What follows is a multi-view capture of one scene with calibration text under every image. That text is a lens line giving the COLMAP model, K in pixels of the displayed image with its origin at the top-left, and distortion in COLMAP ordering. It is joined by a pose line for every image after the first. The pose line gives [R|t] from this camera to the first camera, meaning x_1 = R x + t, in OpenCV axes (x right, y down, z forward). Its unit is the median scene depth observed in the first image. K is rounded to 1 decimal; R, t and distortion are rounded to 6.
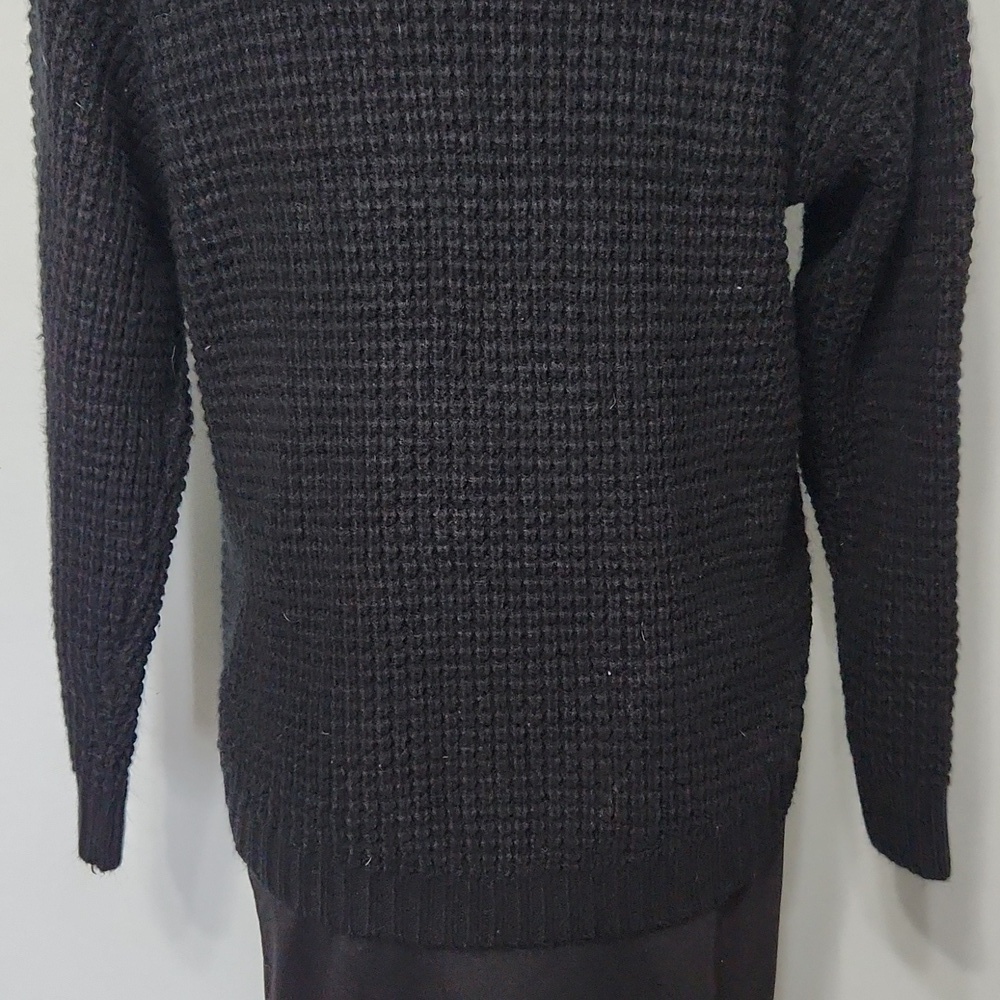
lens RADIAL K [[1419.9, 0, 510.9], [0, 1419.9, 501.3], [0, 0, 1]] dist [0.104676, -0.140465]
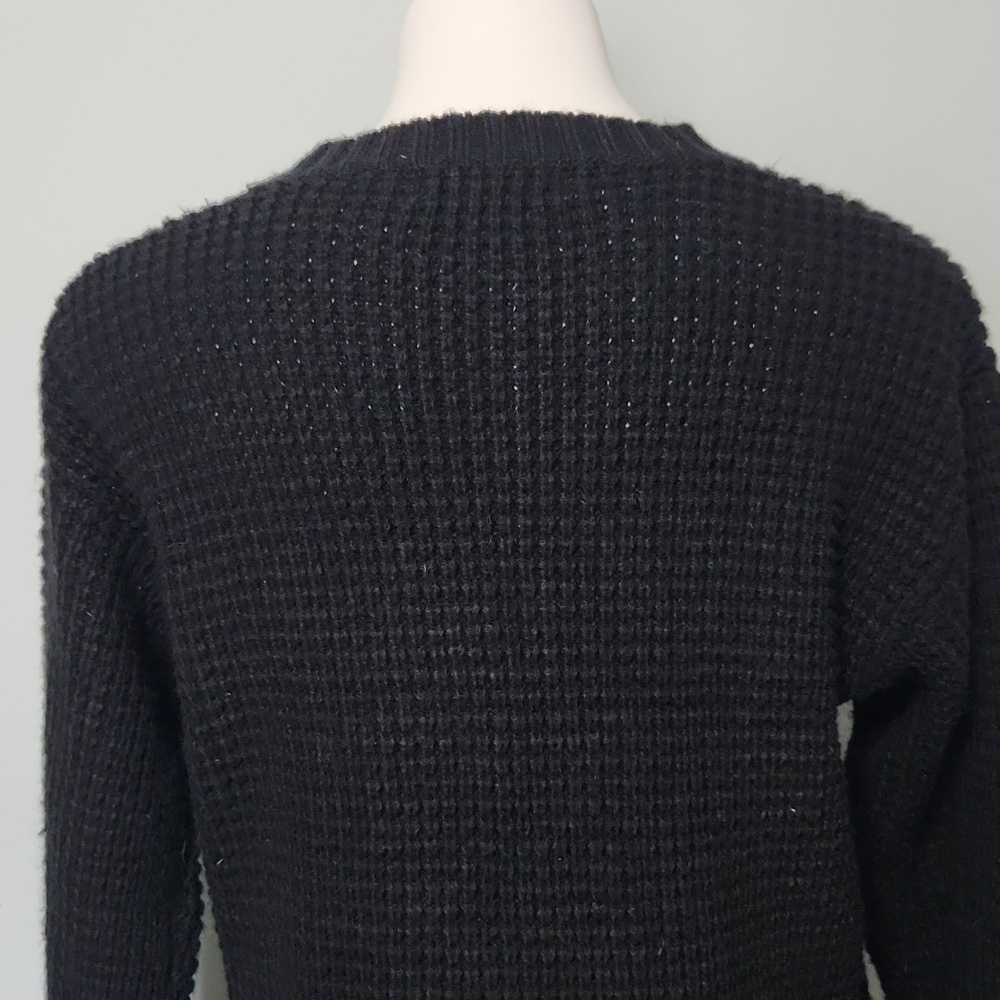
lens RADIAL K [[1419.9, 0, 510.9], [0, 1419.9, 501.3], [0, 0, 1]] dist [0.104676, -0.140465]
pose [[0.999717, -0.019924, -0.012976, -0.006776], [0.018133, 0.991871, -0.125948, -0.237808], [0.015380, 0.125677, 0.991952, 0.053384]]
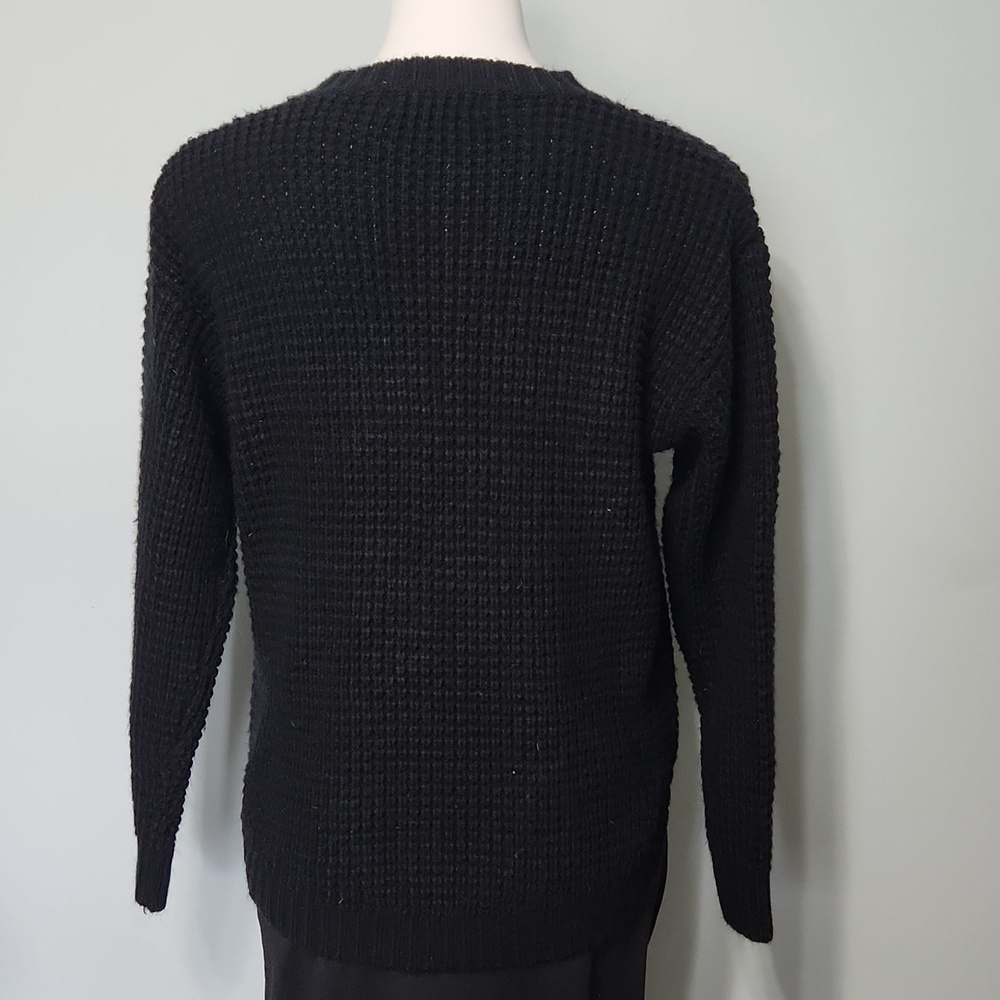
lens RADIAL K [[1394.6, 0, 500.0], [0, 1394.6, 500.0], [0, 0, 1]] dist [0.146337, -0.328912]
pose [[0.998544, 0.035778, -0.040361, 0.106617], [-0.039559, 0.994484, -0.097145, -0.015059], [0.036663, 0.098600, 0.994452, -0.450452]]
